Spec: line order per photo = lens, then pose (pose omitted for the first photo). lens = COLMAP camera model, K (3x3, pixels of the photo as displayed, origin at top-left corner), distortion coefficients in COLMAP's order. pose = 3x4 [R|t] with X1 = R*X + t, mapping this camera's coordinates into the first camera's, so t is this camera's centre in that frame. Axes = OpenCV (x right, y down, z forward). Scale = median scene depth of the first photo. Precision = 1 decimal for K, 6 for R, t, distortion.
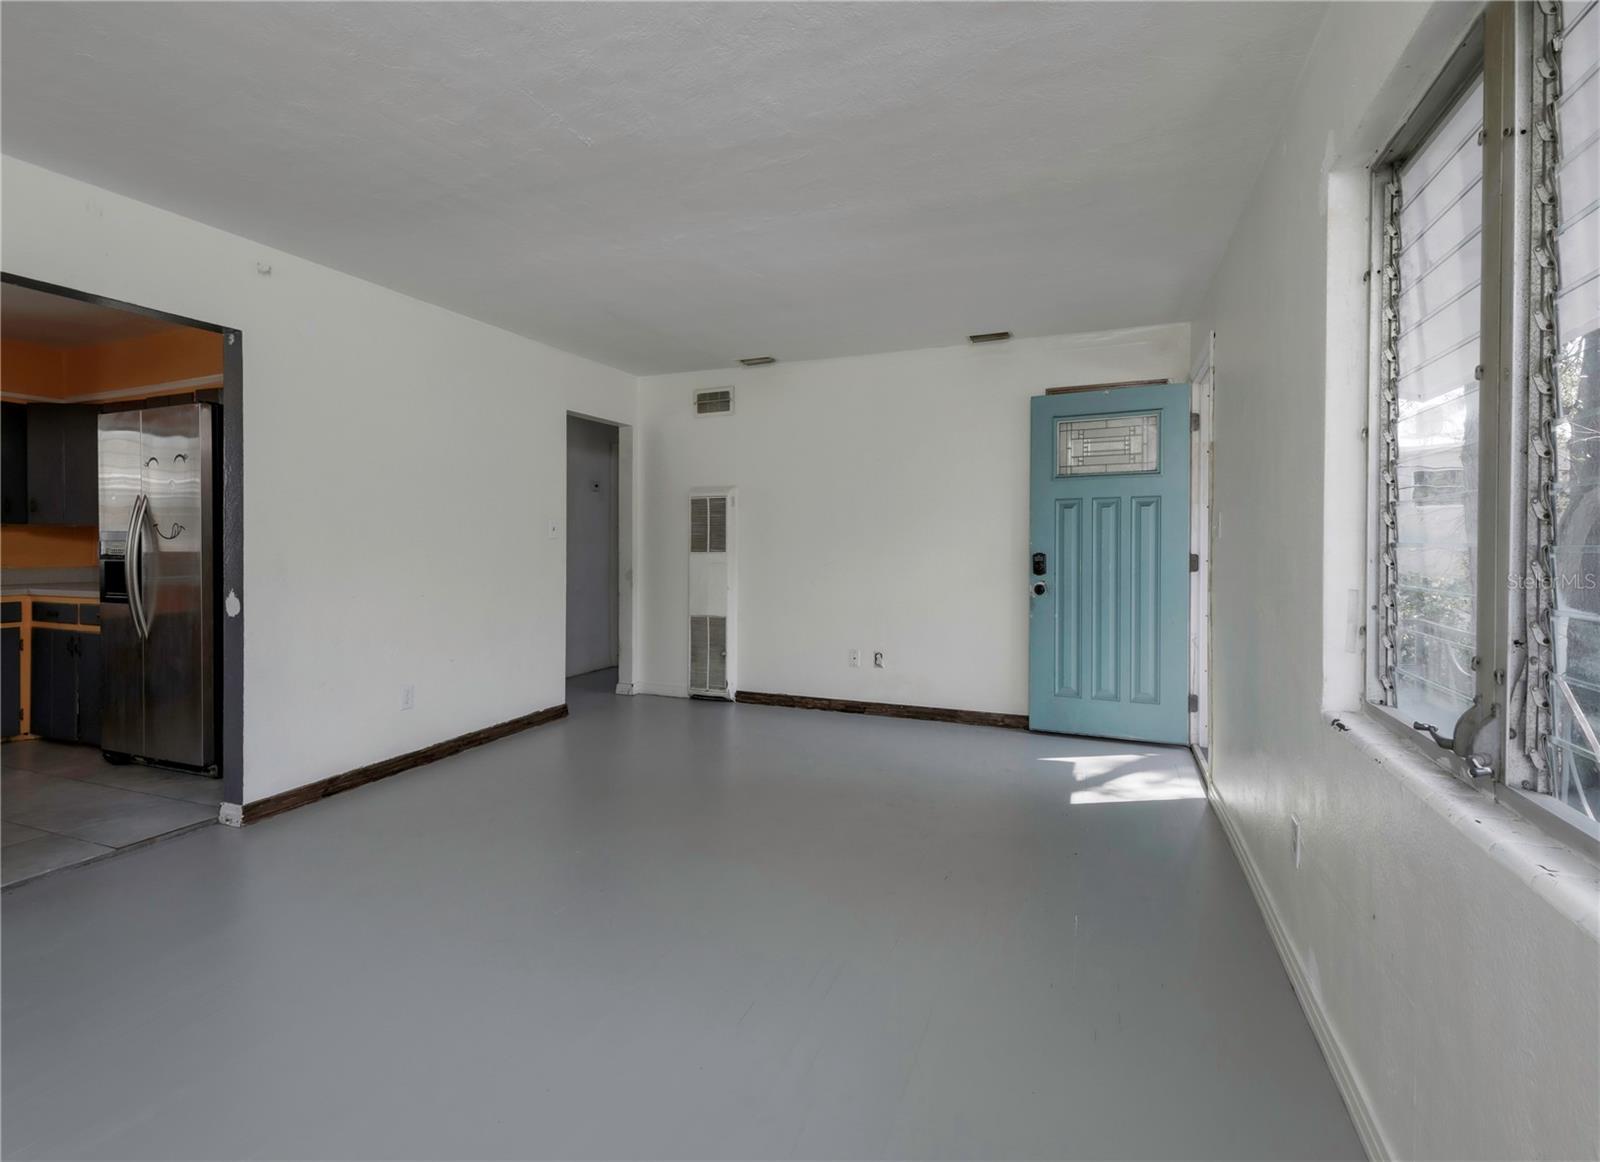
lens RADIAL K [[734.7, 0, 810.1], [0, 734.7, 586.3], [0, 0, 1]] dist [0.002043, 0.000359]
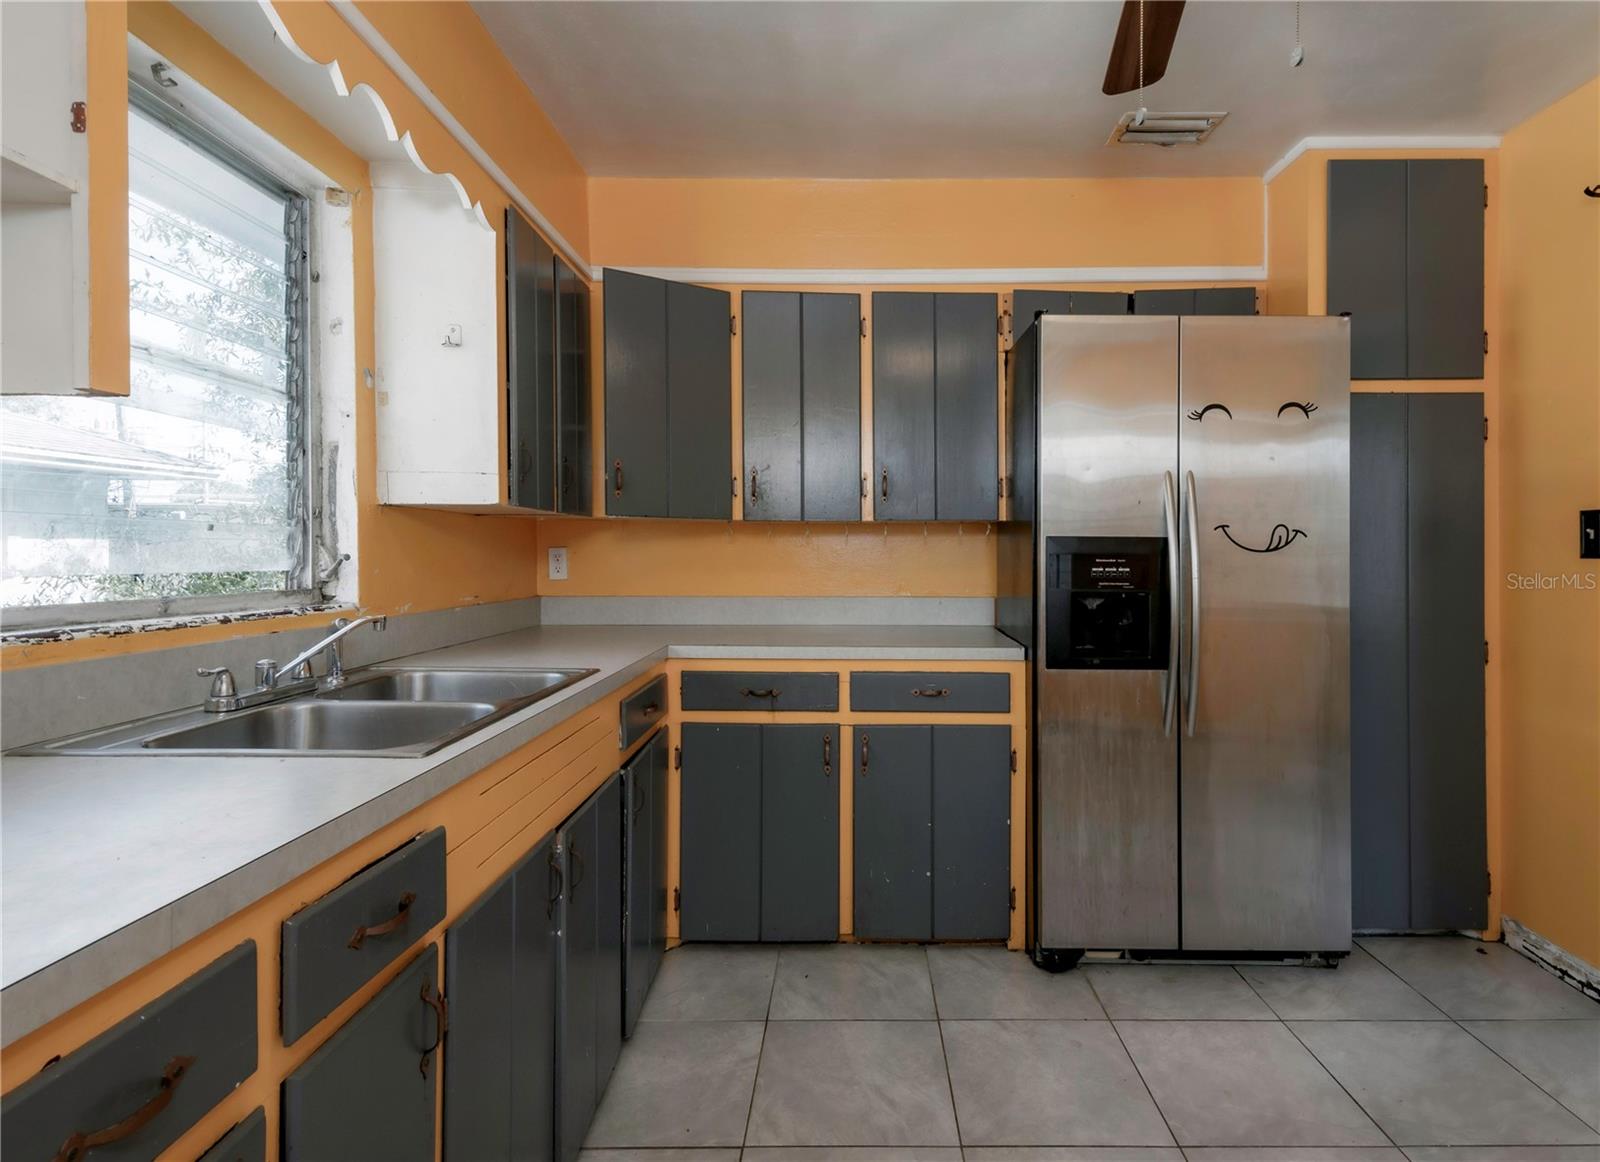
lens RADIAL K [[797.7, 0, 848.3], [0, 797.7, 555.0], [0, 0, 1]] dist [0.002353, 0.000789]
pose [[0.934176, -0.000009, 0.356813, -1.165975], [0.019055, 0.998574, -0.049861, -0.030392], [-0.356304, 0.053378, 0.932844, 0.452065]]
